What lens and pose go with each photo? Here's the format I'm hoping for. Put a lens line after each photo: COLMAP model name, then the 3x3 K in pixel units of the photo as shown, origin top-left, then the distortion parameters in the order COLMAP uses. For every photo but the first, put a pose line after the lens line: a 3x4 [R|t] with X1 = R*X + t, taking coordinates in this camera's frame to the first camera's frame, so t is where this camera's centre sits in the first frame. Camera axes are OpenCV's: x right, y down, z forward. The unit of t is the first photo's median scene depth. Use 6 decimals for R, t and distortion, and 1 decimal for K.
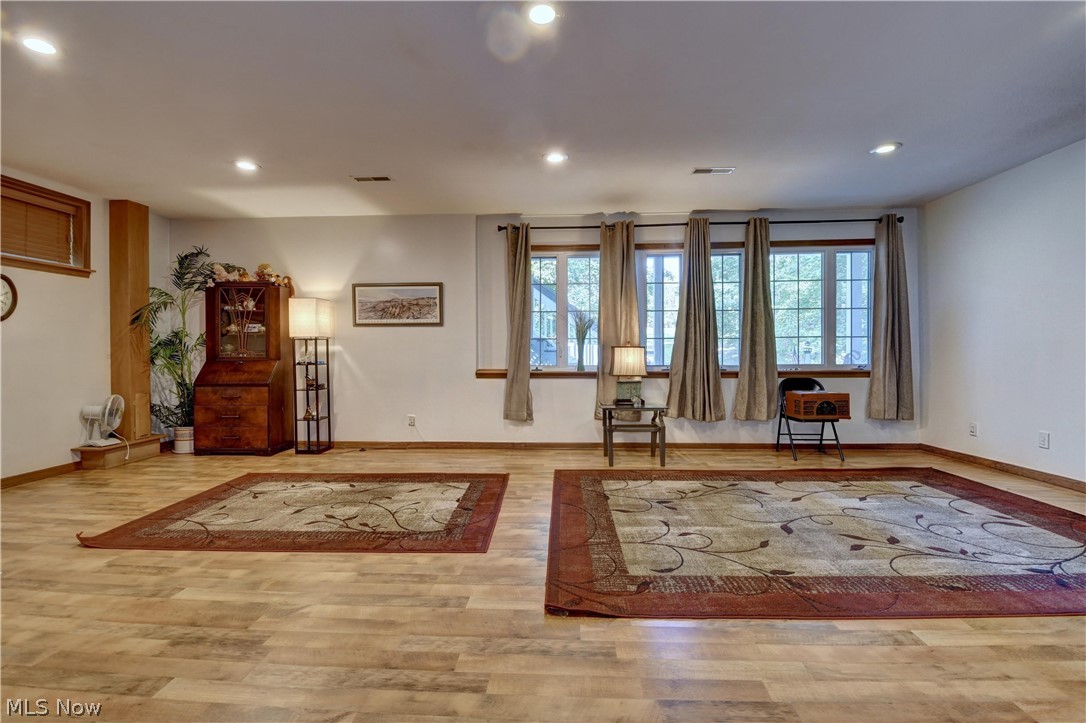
lens RADIAL K [[473.5, 0, 542.9], [0, 473.5, 360.7], [0, 0, 1]] dist [-0.009421, -0.007226]
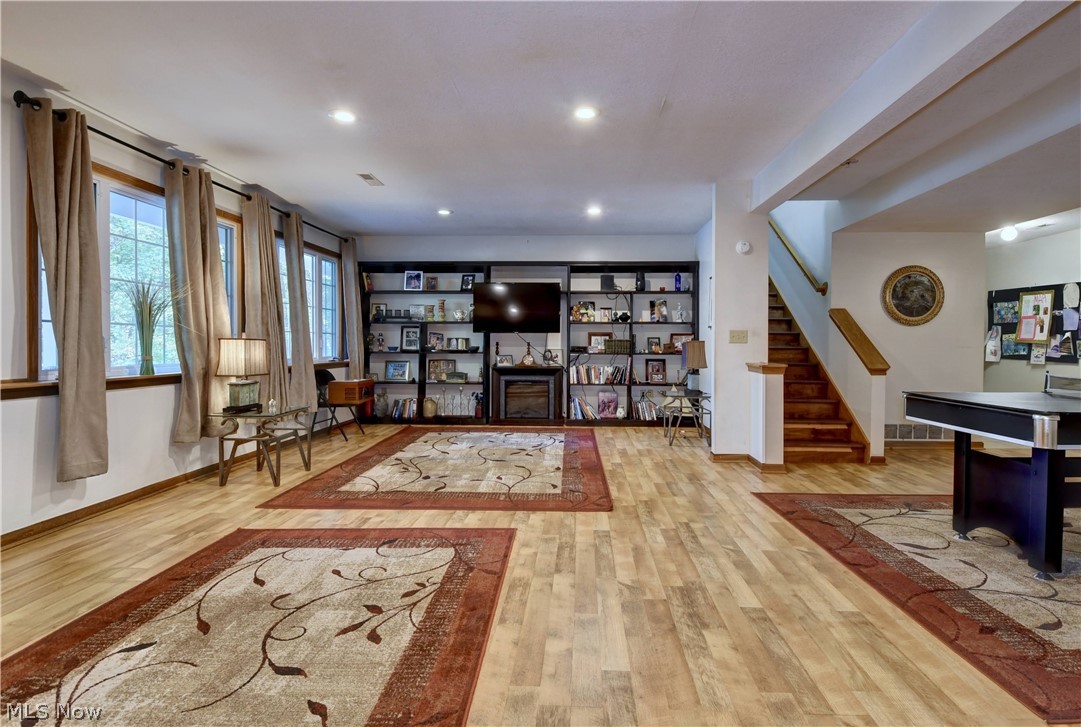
lens RADIAL K [[518.6, 0, 570.0], [0, 518.6, 352.1], [0, 0, 1]] dist [-0.004817, -0.005831]
pose [[-0.022169, -0.008659, 0.999717, -1.060110], [0.018073, 0.999796, 0.009061, -0.008903], [-0.999591, 0.018269, -0.022008, 0.721017]]
